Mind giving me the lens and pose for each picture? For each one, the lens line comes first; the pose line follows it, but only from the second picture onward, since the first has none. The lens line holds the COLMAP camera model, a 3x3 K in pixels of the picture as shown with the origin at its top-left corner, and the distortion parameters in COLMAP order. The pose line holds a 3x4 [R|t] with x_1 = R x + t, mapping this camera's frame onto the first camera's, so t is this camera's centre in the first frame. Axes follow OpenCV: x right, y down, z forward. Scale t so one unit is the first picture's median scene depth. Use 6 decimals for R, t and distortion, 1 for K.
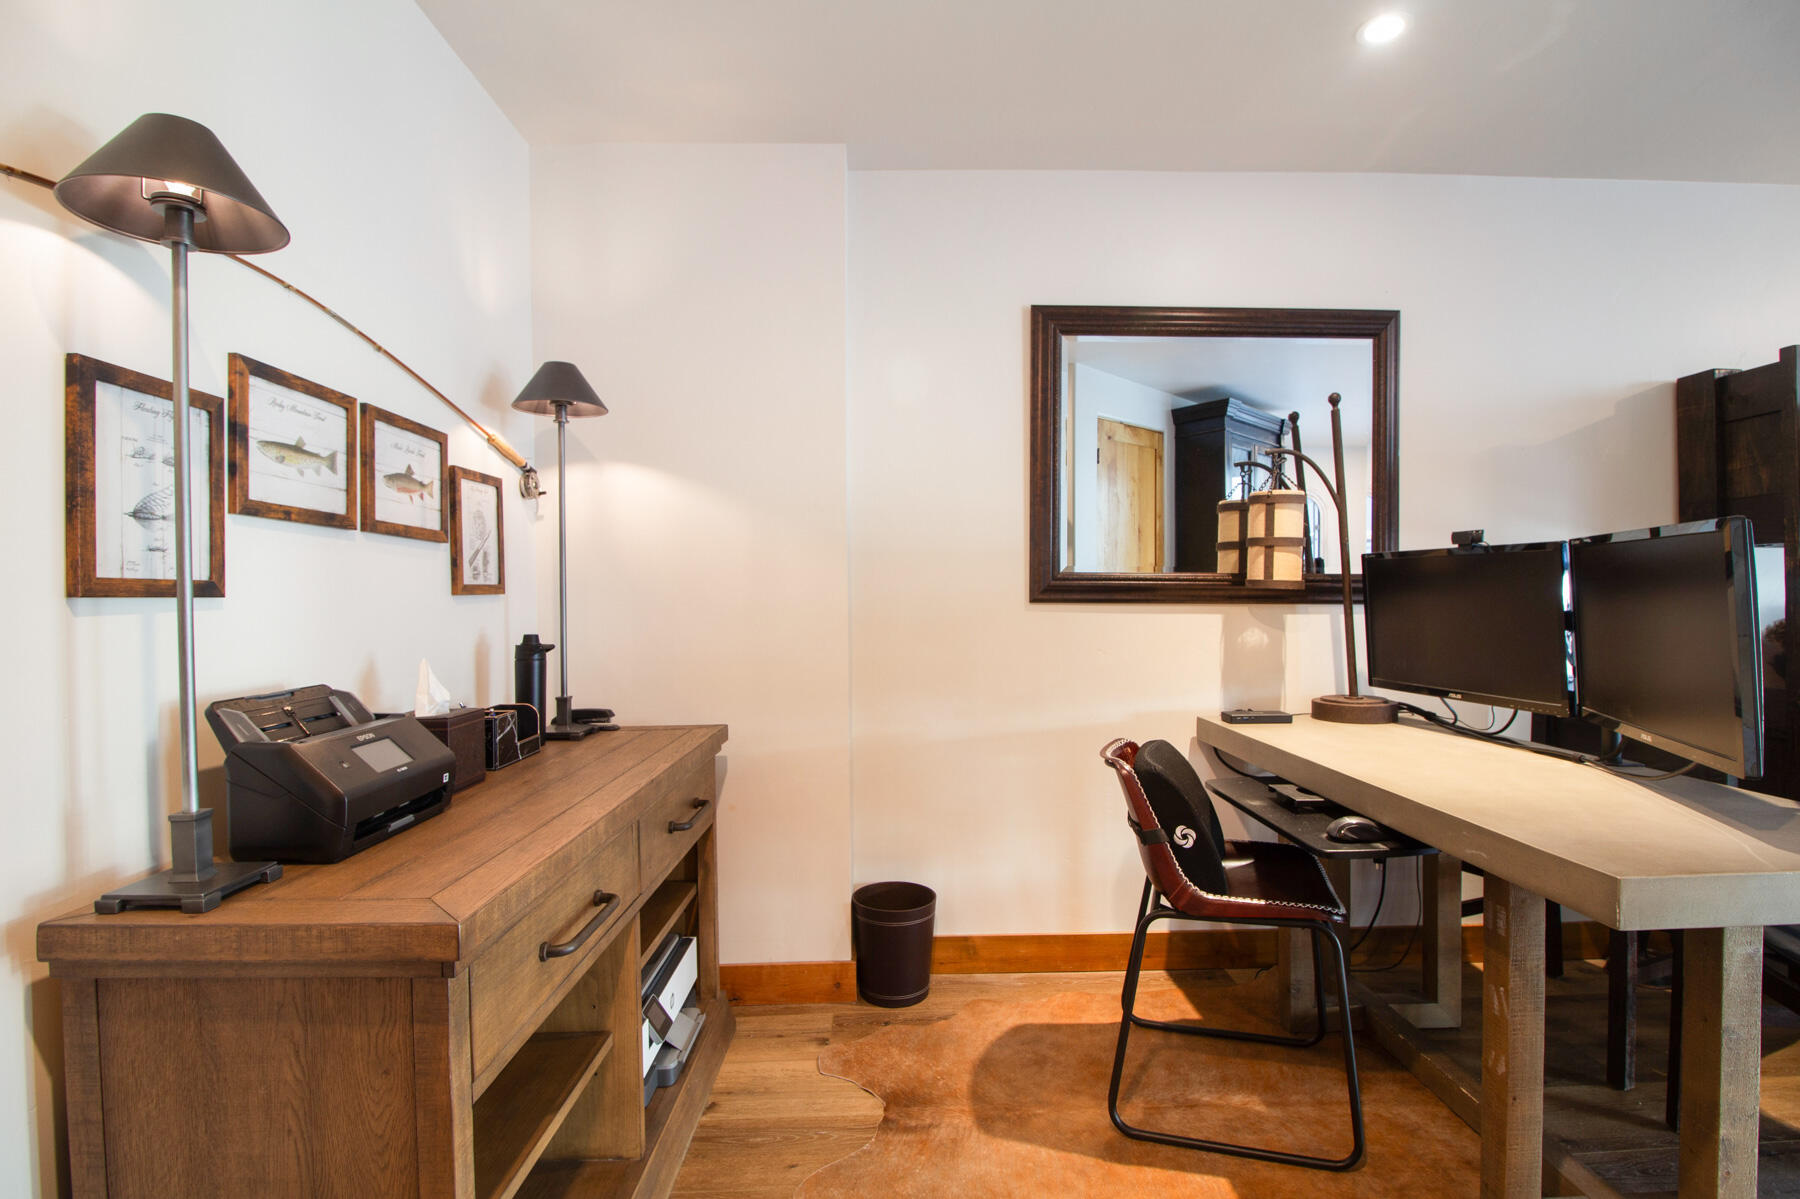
lens RADIAL K [[862.0, 0, 893.8], [0, 862.0, 595.5], [0, 0, 1]] dist [-0.006852, -0.001578]
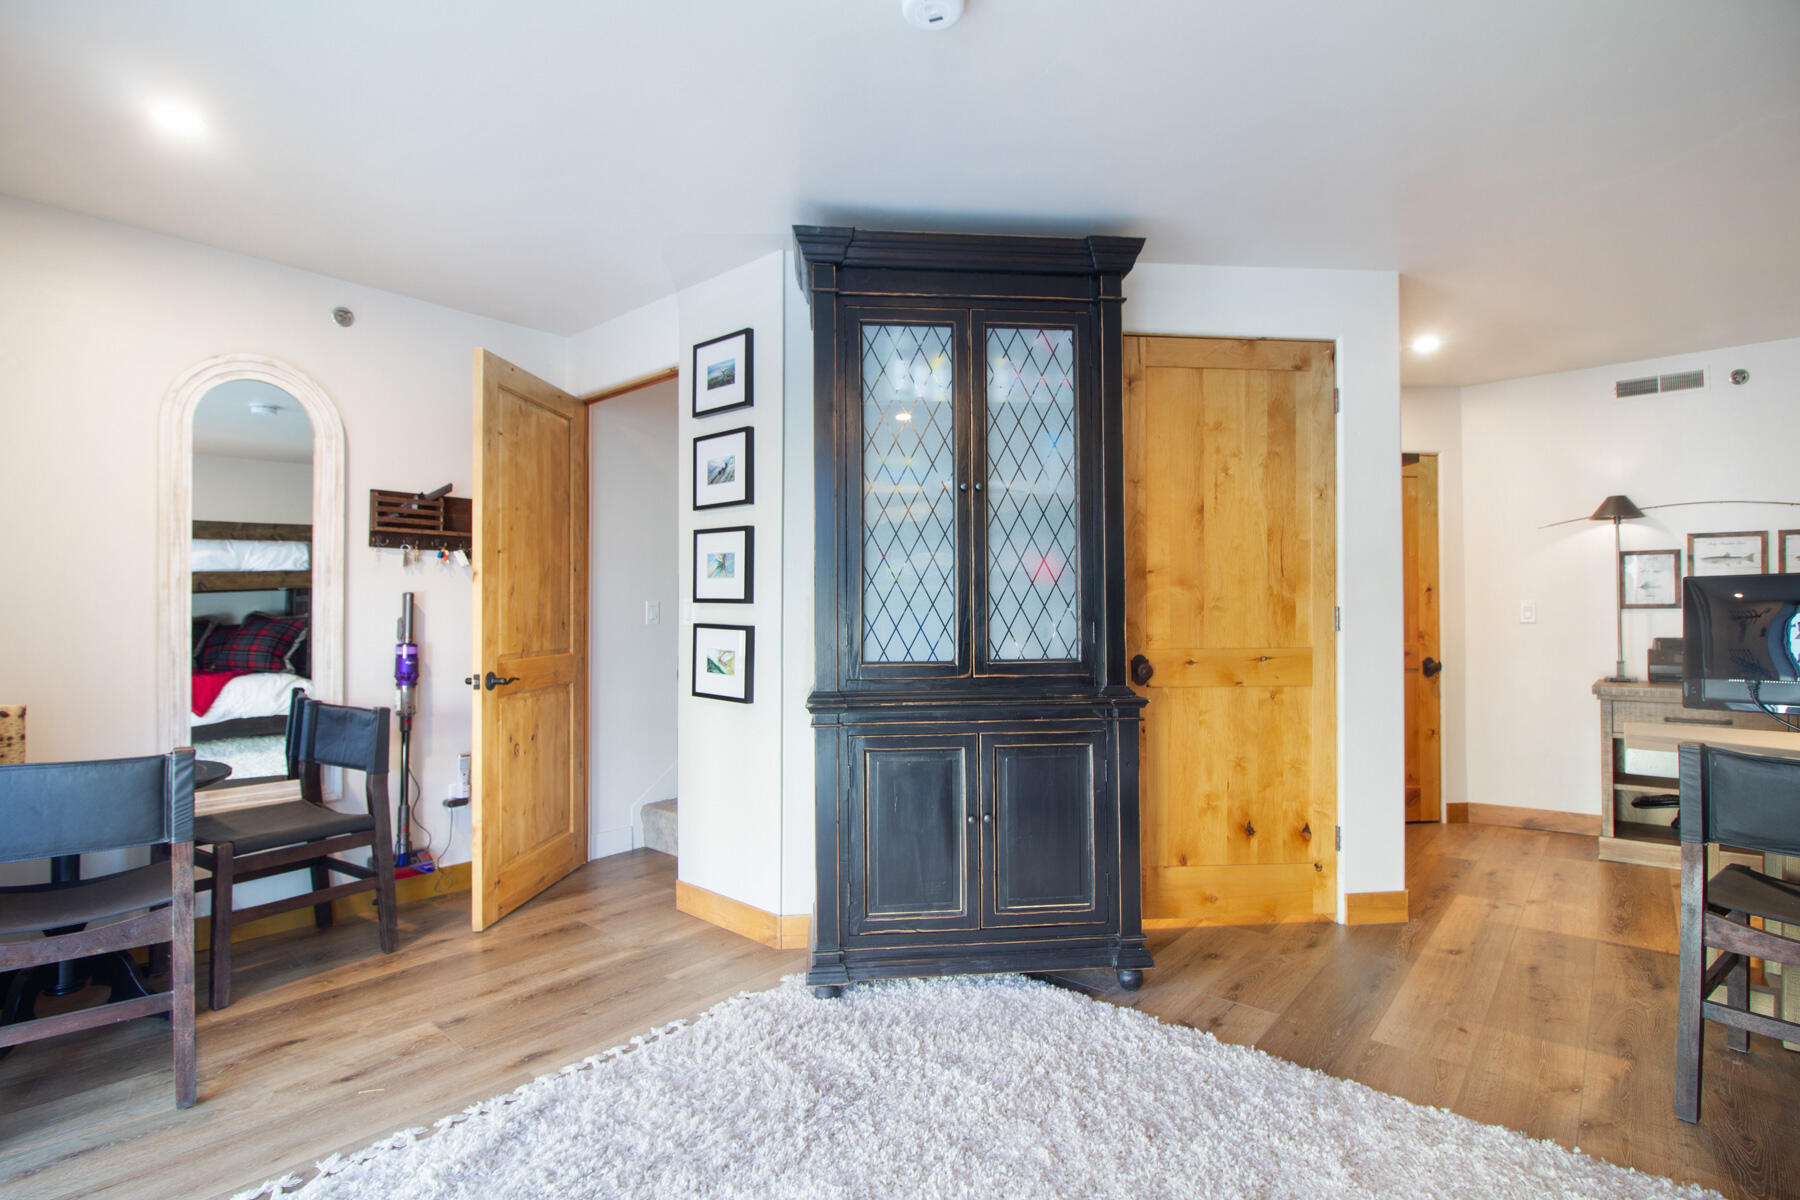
lens RADIAL K [[862.0, 0, 906.2], [0, 862.0, 597.4], [0, 0, 1]] dist [-0.006852, -0.001578]
pose [[-0.667797, 0.009709, -0.744280, 2.591406], [0.005309, 0.999952, 0.008281, -0.055434], [0.744324, 0.001578, -0.667816, 0.670852]]
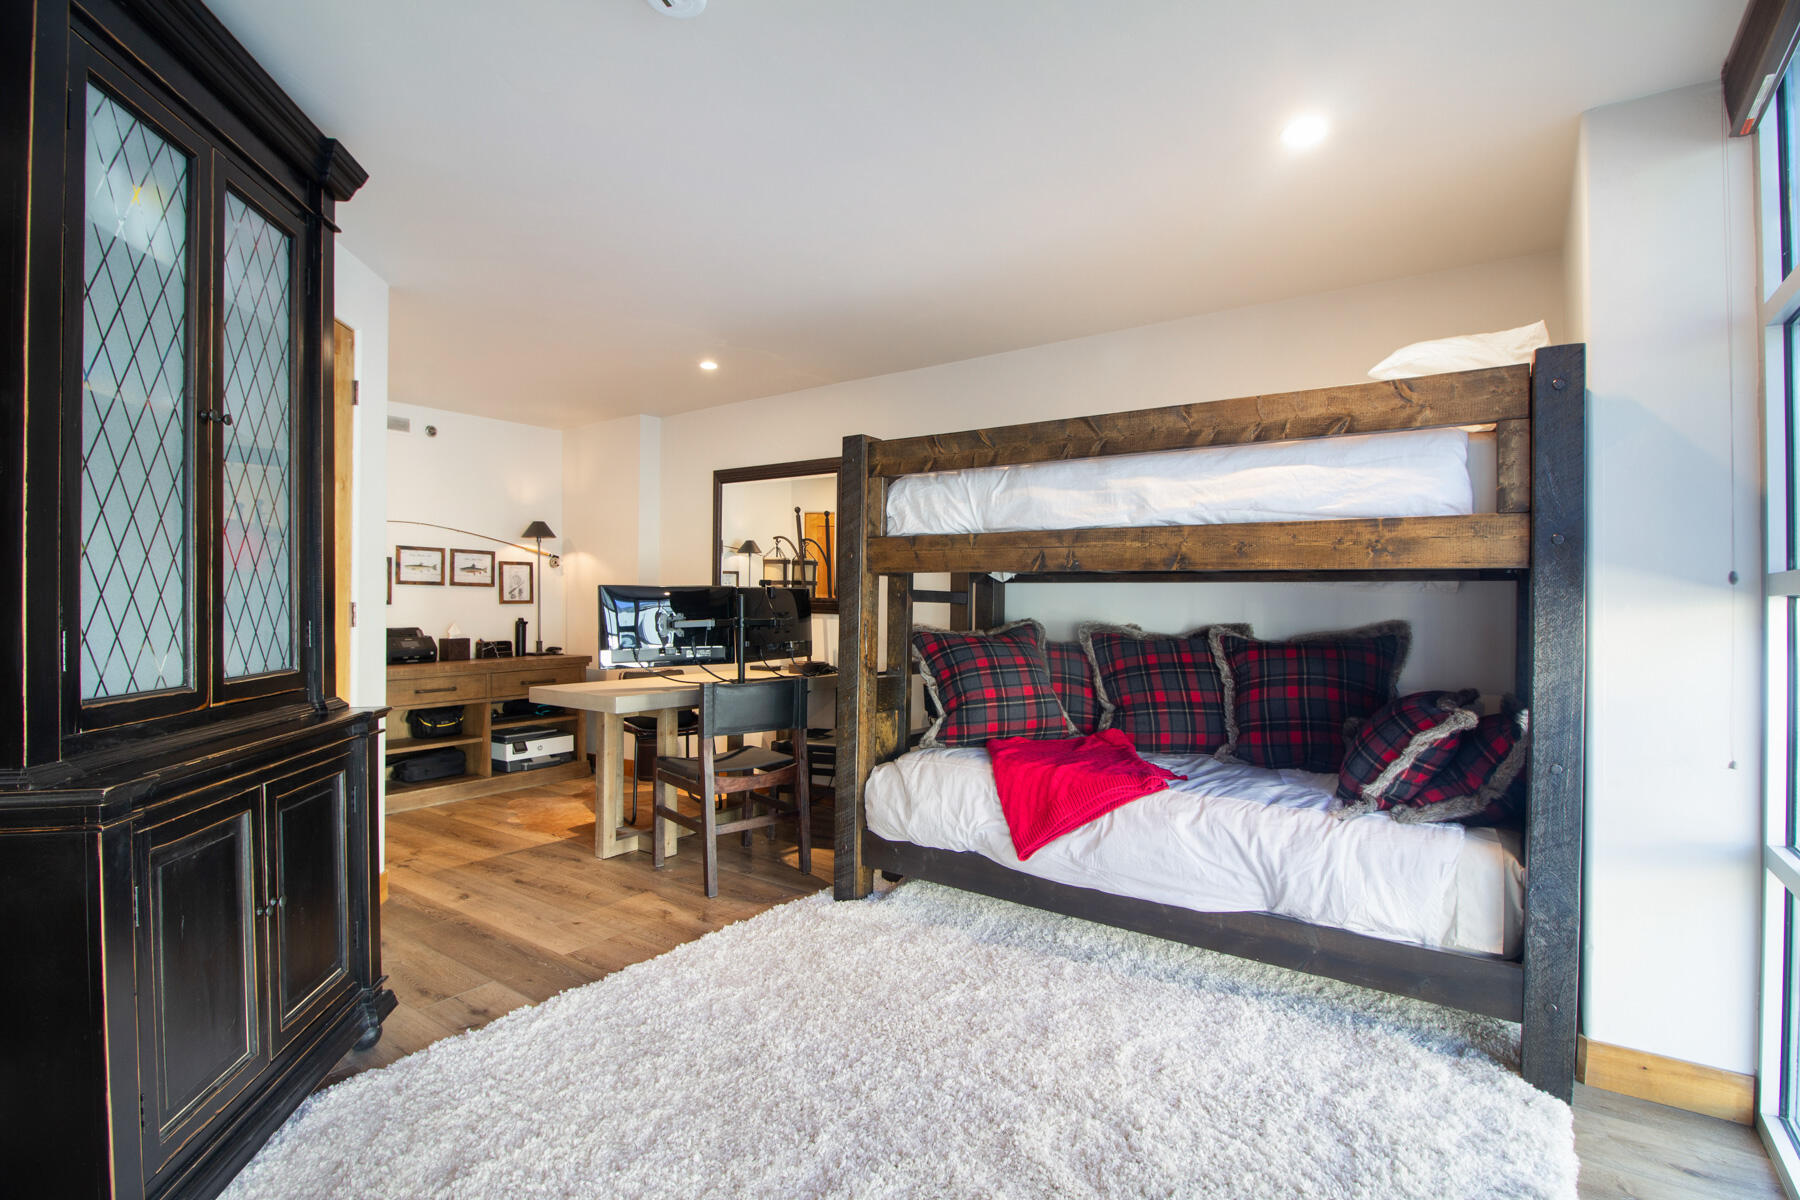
lens RADIAL K [[862.0, 0, 910.1], [0, 862.0, 601.8], [0, 0, 1]] dist [-0.006852, -0.001578]
pose [[0.785610, 0.012715, -0.618591, 2.638843], [-0.013809, 0.999900, 0.003015, -0.038598], [0.618568, 0.006173, 0.785707, -0.516094]]
